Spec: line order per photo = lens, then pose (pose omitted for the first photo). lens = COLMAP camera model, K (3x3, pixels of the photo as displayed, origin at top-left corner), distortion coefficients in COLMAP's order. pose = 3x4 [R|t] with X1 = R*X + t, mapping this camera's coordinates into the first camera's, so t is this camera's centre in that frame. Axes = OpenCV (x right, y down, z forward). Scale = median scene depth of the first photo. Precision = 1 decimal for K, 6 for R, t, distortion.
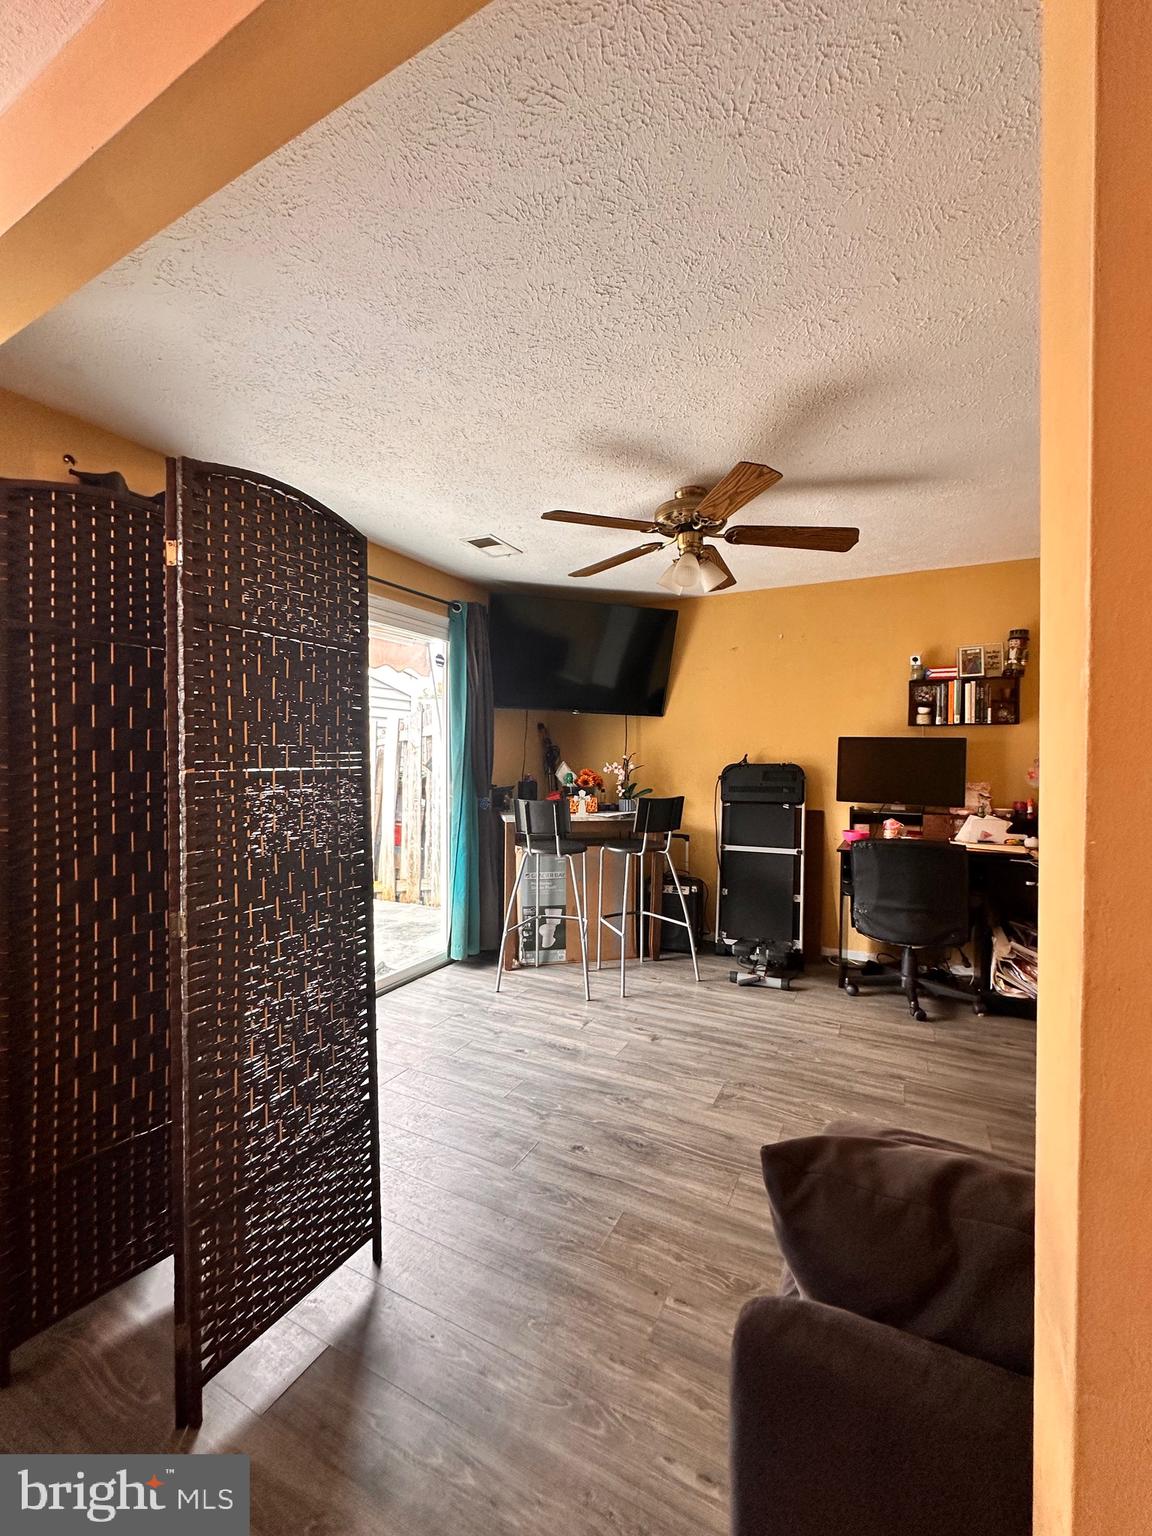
lens RADIAL K [[614.9, 0, 579.1], [0, 614.9, 766.0], [0, 0, 1]] dist [0.000935, -0.000098]
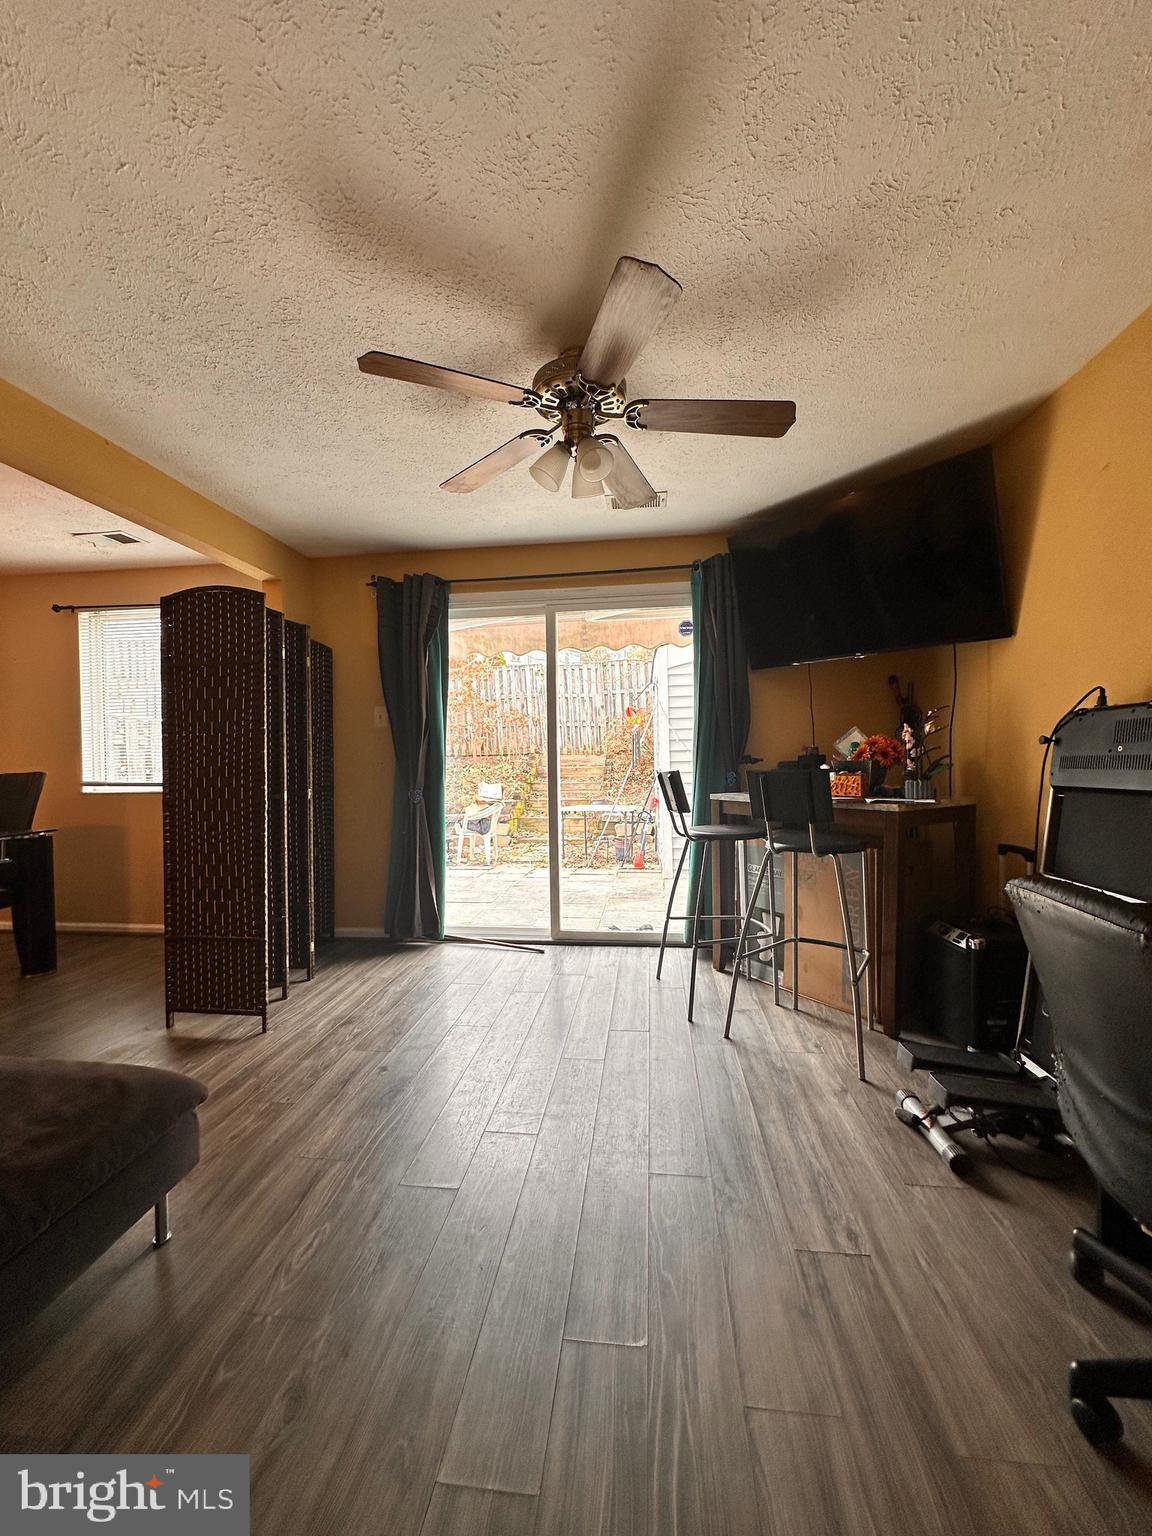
lens RADIAL K [[614.9, 0, 577.5], [0, 614.9, 767.4], [0, 0, 1]] dist [0.000935, -0.000098]
pose [[0.356266, -0.002137, -0.934382, 0.657255], [-0.008507, 0.999949, -0.005530, 0.056577], [0.934346, 0.009919, 0.356229, 0.541605]]
